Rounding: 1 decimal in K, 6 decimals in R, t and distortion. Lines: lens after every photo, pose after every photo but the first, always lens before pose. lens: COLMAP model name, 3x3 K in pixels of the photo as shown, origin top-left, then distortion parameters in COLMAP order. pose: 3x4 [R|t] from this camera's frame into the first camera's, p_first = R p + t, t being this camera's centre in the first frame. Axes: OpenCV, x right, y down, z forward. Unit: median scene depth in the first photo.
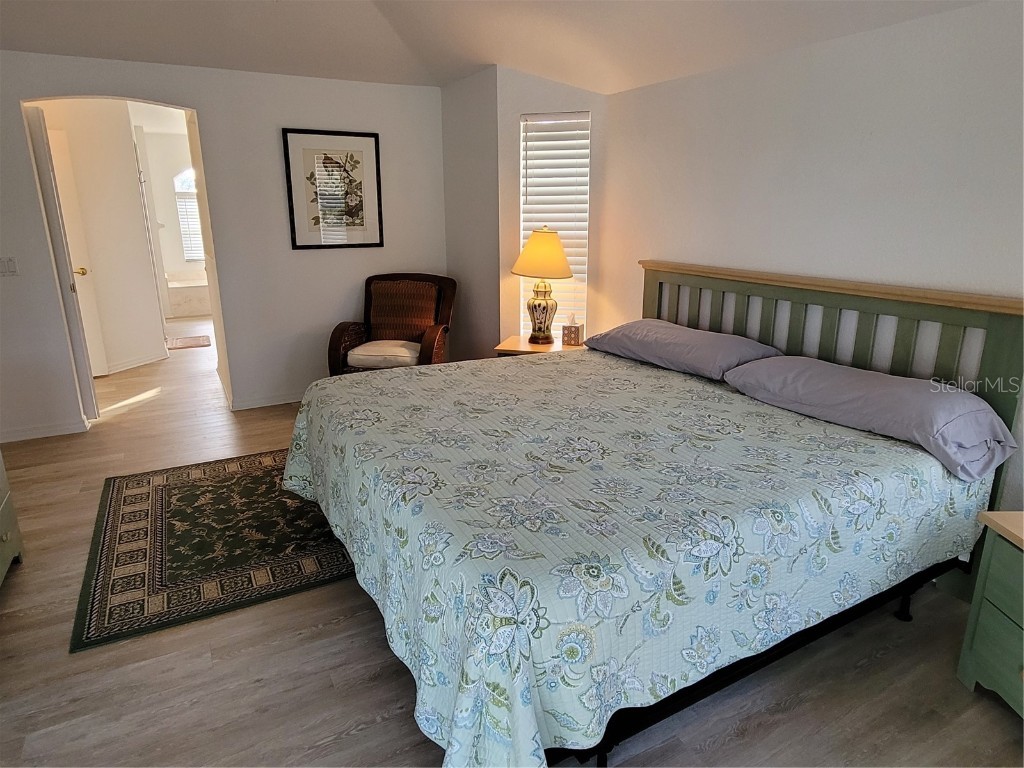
lens RADIAL K [[634.0, 0, 512.2], [0, 634.0, 378.5], [0, 0, 1]] dist [0.002808, -0.002808]
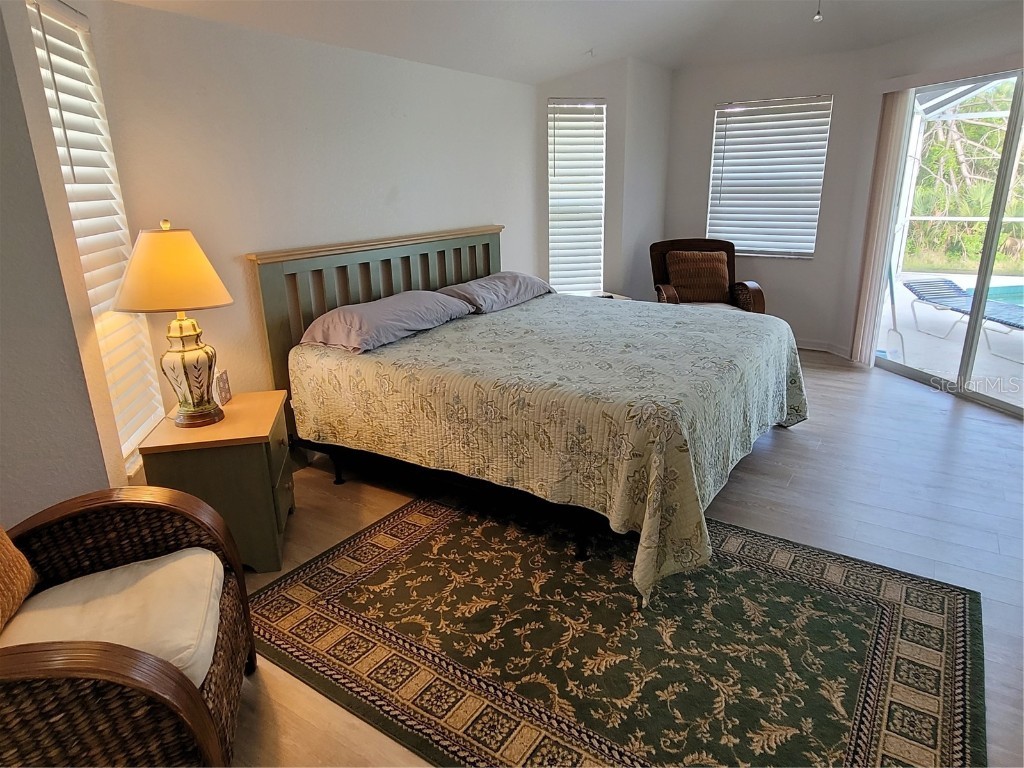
lens RADIAL K [[634.0, 0, 512.2], [0, 634.0, 378.5], [0, 0, 1]] dist [0.002808, -0.002808]
pose [[-0.466029, -0.245140, 0.850131, -0.743781], [0.254253, 0.883218, 0.394058, -0.321371], [-0.847451, 0.399791, -0.349277, 1.224144]]
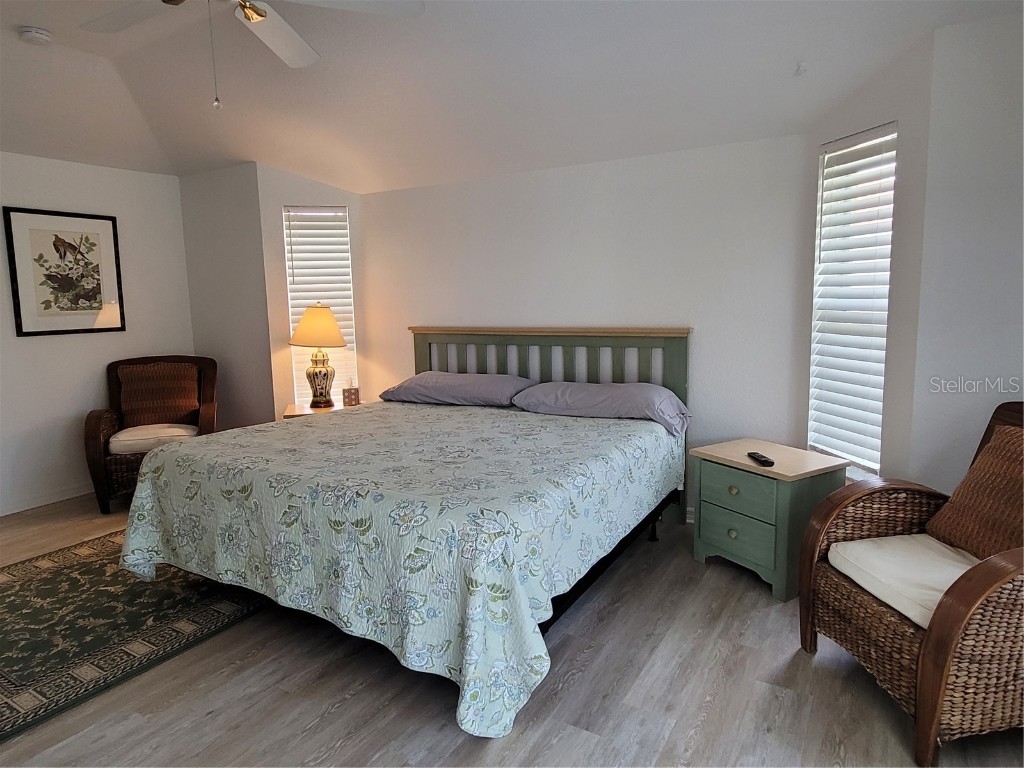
lens RADIAL K [[634.0, 0, 512.2], [0, 634.0, 378.5], [0, 0, 1]] dist [0.002808, -0.002808]
pose [[0.864331, -0.081110, 0.496340, -0.272171], [0.150709, 0.983327, -0.101754, 0.072189], [-0.479811, 0.162752, 0.862144, -0.137222]]
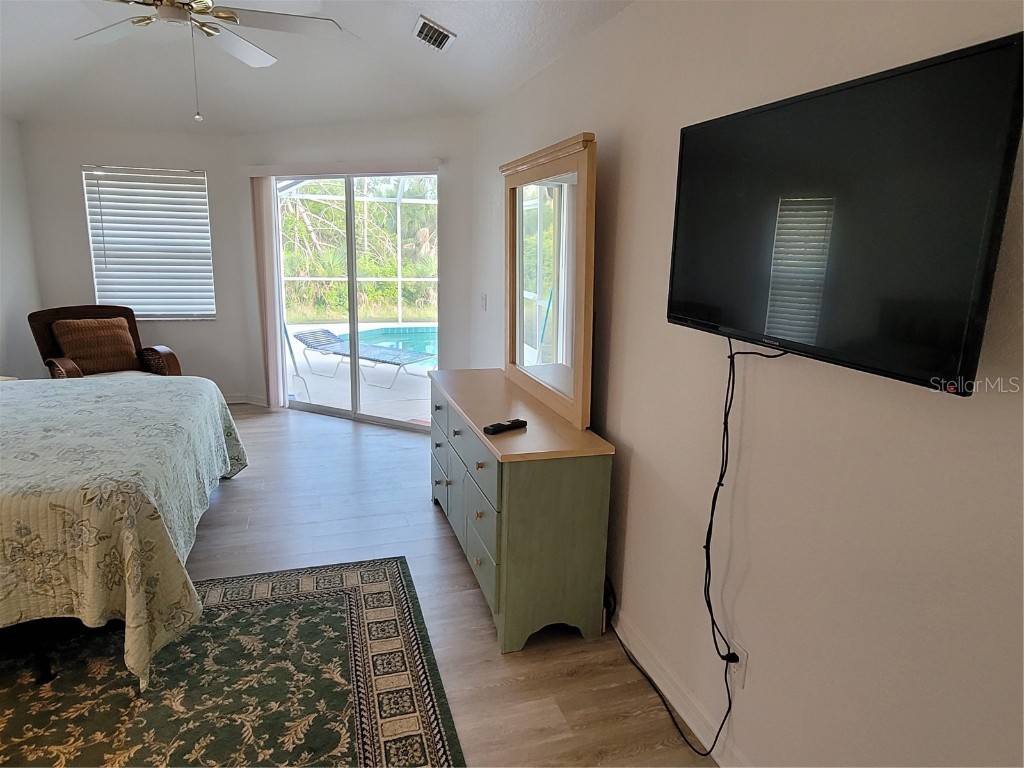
lens RADIAL K [[634.0, 0, 512.2], [0, 634.0, 378.5], [0, 0, 1]] dist [0.002808, -0.002808]
pose [[-0.981729, -0.053285, 0.182673, -0.765440], [0.035697, 0.891377, 0.451855, -0.367290], [-0.186907, 0.450120, -0.873188, 1.316641]]
